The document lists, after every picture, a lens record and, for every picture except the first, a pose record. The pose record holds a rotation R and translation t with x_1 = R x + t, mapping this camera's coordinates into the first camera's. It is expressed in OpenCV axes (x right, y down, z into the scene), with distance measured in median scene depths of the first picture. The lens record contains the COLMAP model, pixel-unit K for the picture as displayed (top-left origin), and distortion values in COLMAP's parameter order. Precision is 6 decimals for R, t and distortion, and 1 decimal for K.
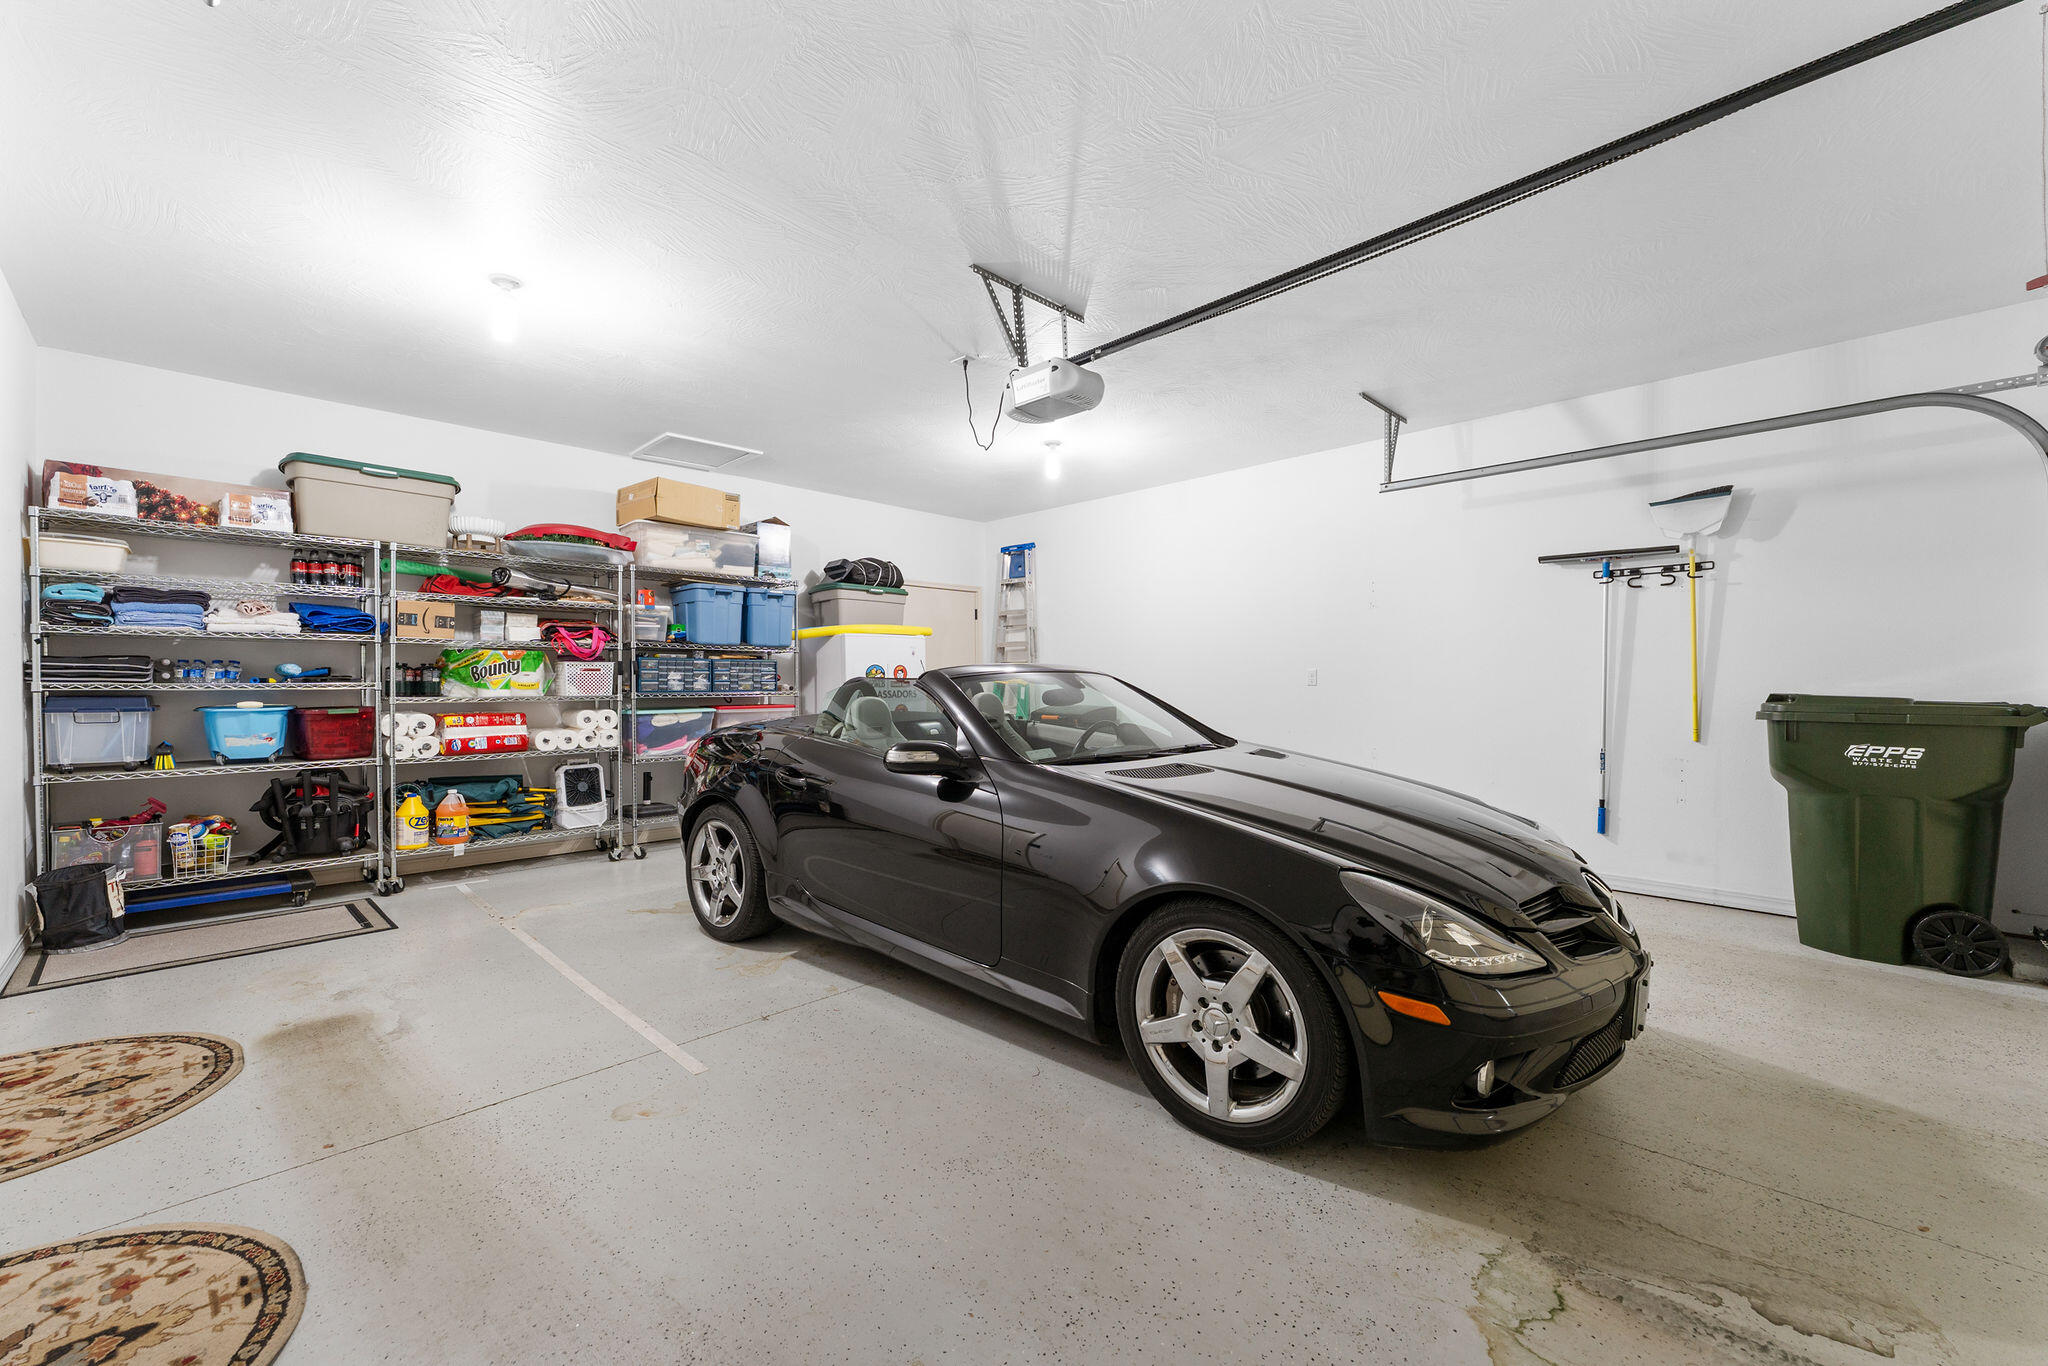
lens RADIAL K [[811.3, 0, 1014.8], [0, 811.3, 688.8], [0, 0, 1]] dist [0.000538, -0.000162]
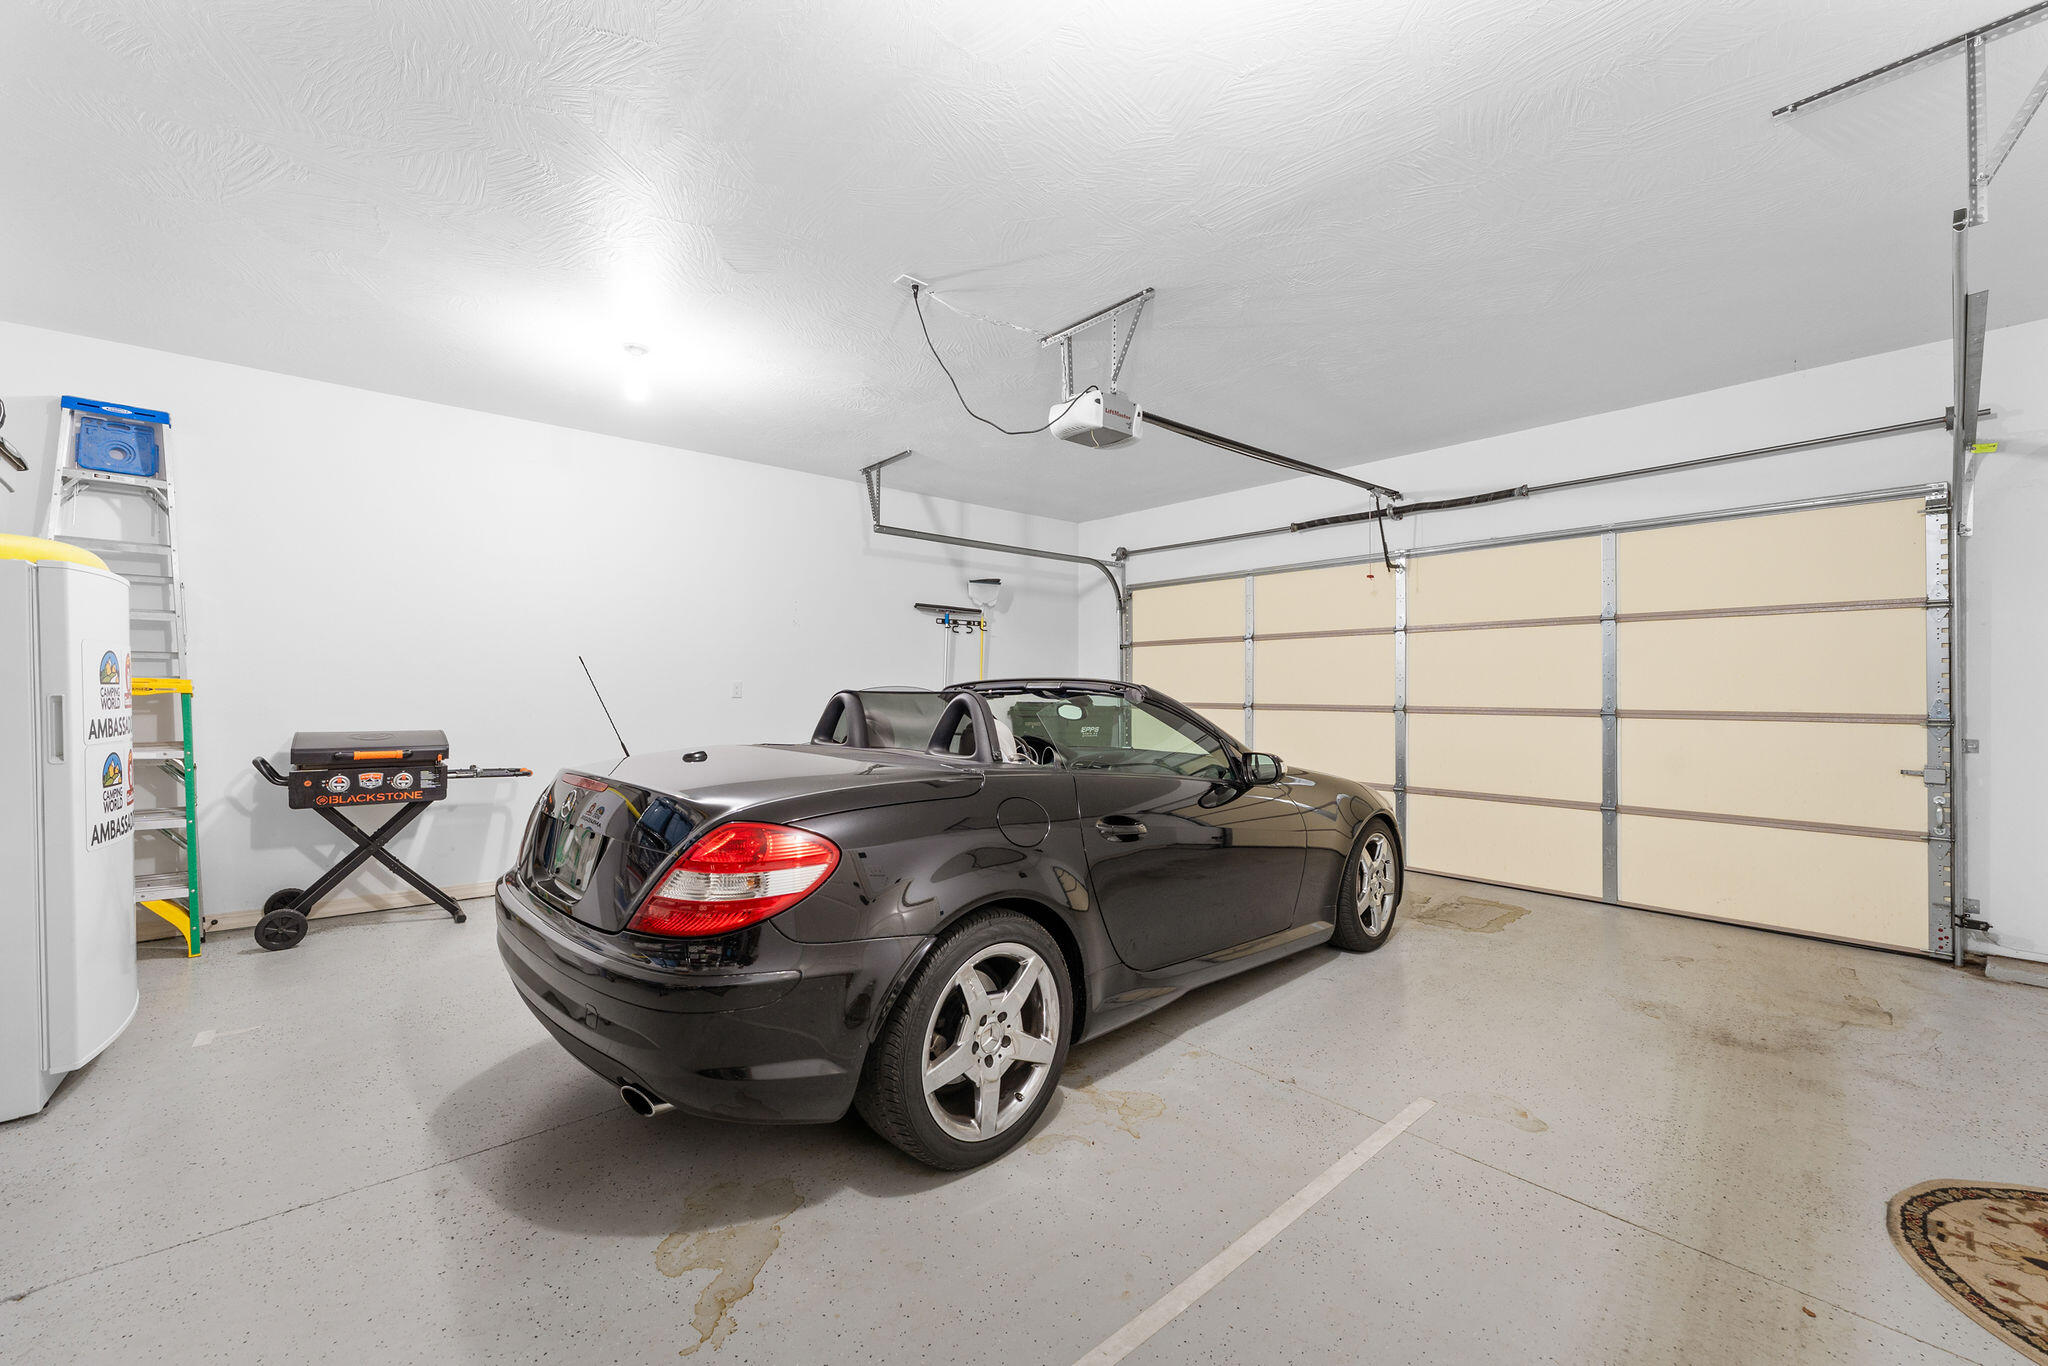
lens RADIAL K [[811.3, 0, 1015.4], [0, 811.3, 687.2], [0, 0, 1]] dist [0.000538, -0.000162]
pose [[0.084862, 0.000191, 0.996393, -1.128356], [0.005966, 0.999982, -0.000699, -0.028163], [-0.996375, 0.006004, 0.084859, 1.127099]]
